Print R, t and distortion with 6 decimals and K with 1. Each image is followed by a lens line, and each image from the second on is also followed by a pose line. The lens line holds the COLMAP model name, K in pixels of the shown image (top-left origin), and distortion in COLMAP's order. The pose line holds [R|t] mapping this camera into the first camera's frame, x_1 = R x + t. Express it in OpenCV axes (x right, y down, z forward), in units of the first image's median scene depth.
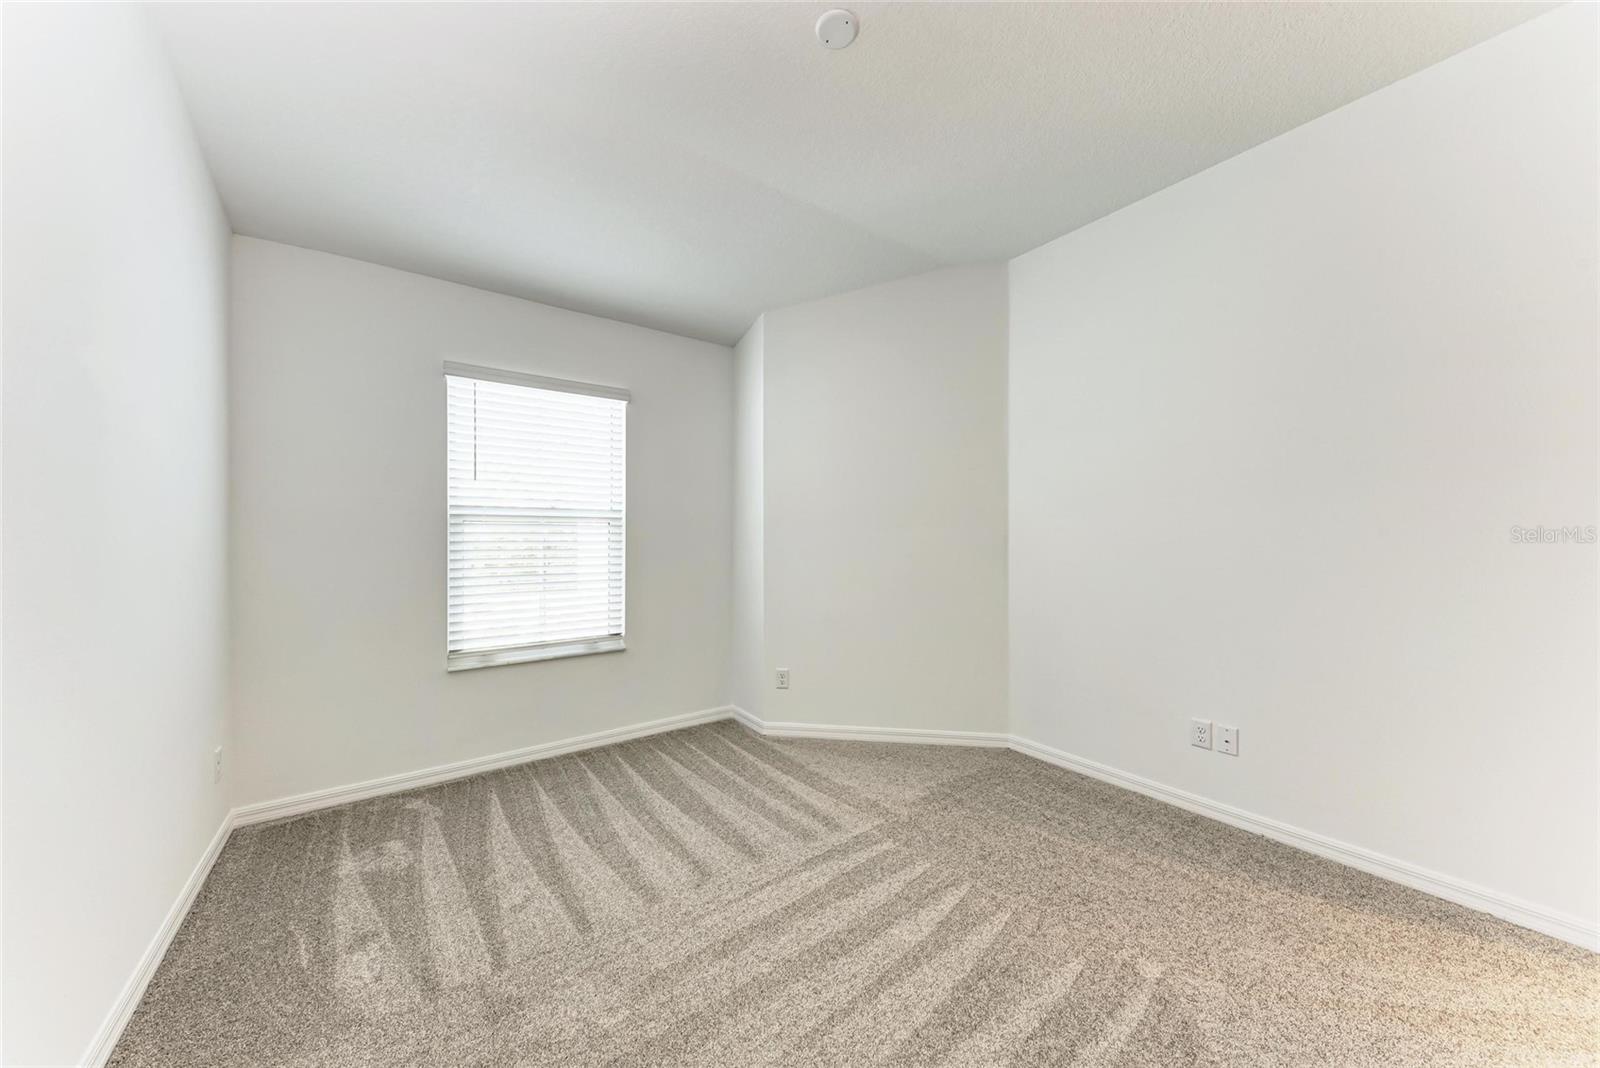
lens RADIAL K [[554.3, 0, 797.1], [0, 554.3, 539.4], [0, 0, 1]] dist [0.009534, -0.000122]
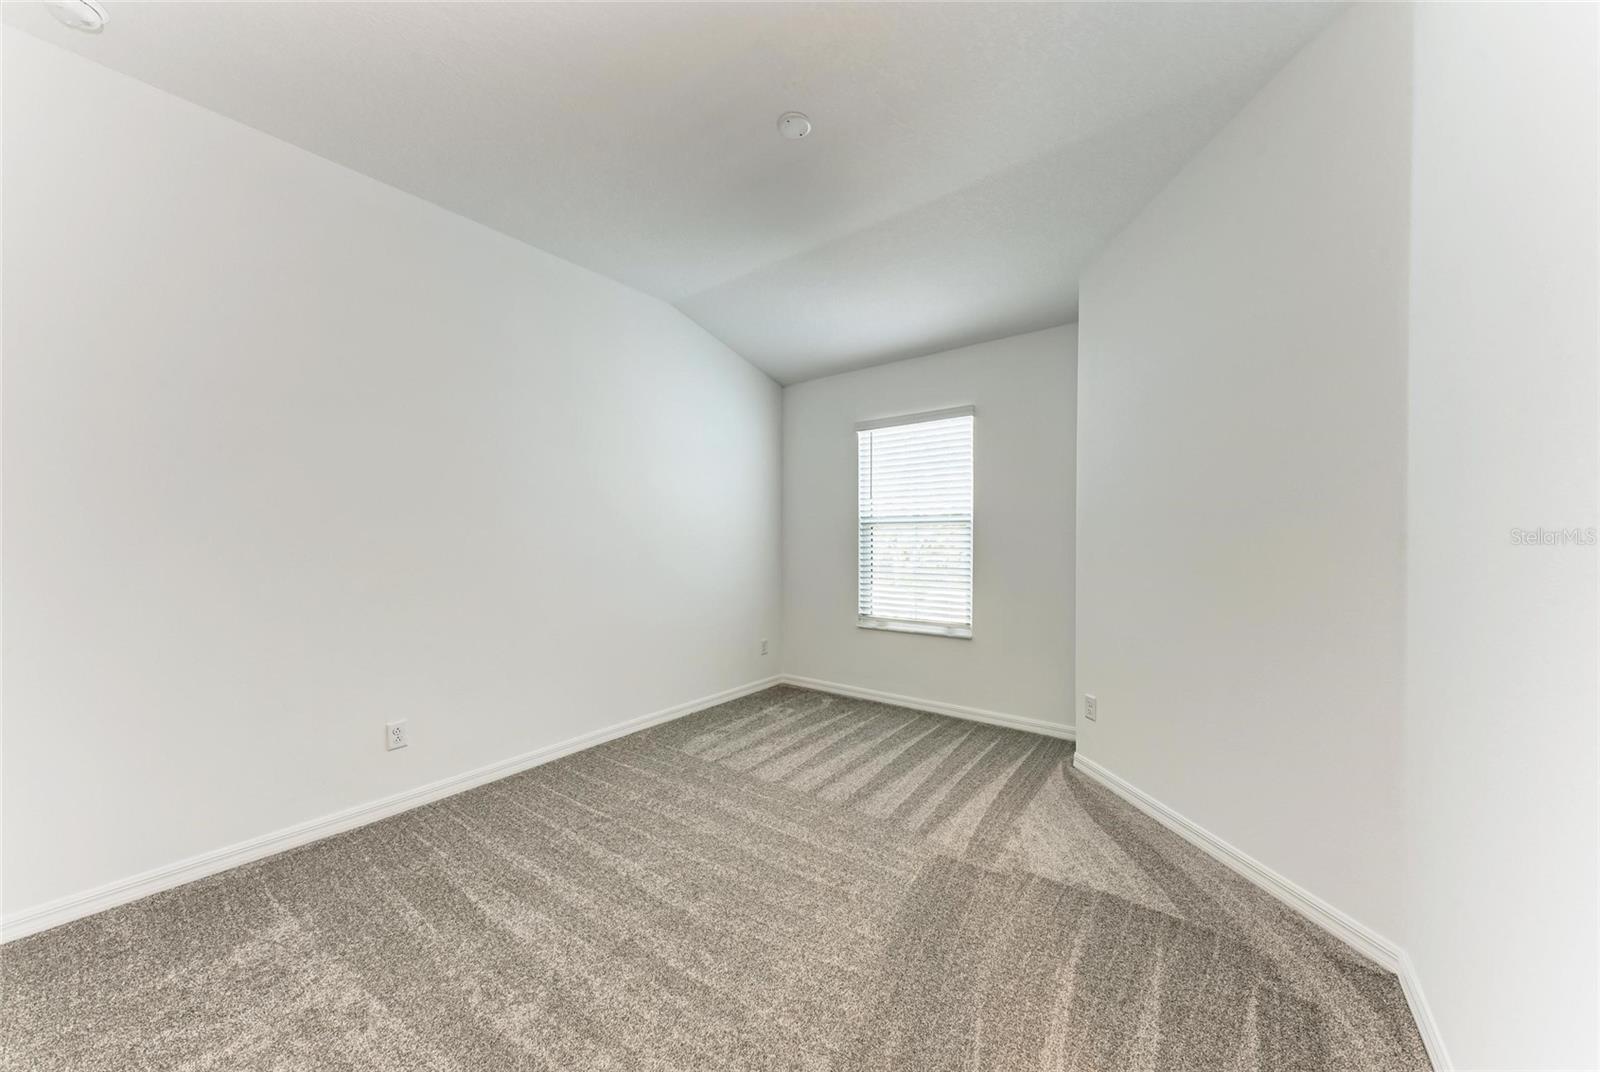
lens RADIAL K [[561.7, 0, 805.9], [0, 561.7, 536.9], [0, 0, 1]] dist [0.008279, -0.000032]
pose [[0.289850, -0.002213, -0.957069, 0.728257], [-0.002726, 0.999991, -0.003138, -0.001749], [0.957068, 0.003519, 0.289842, 0.379679]]
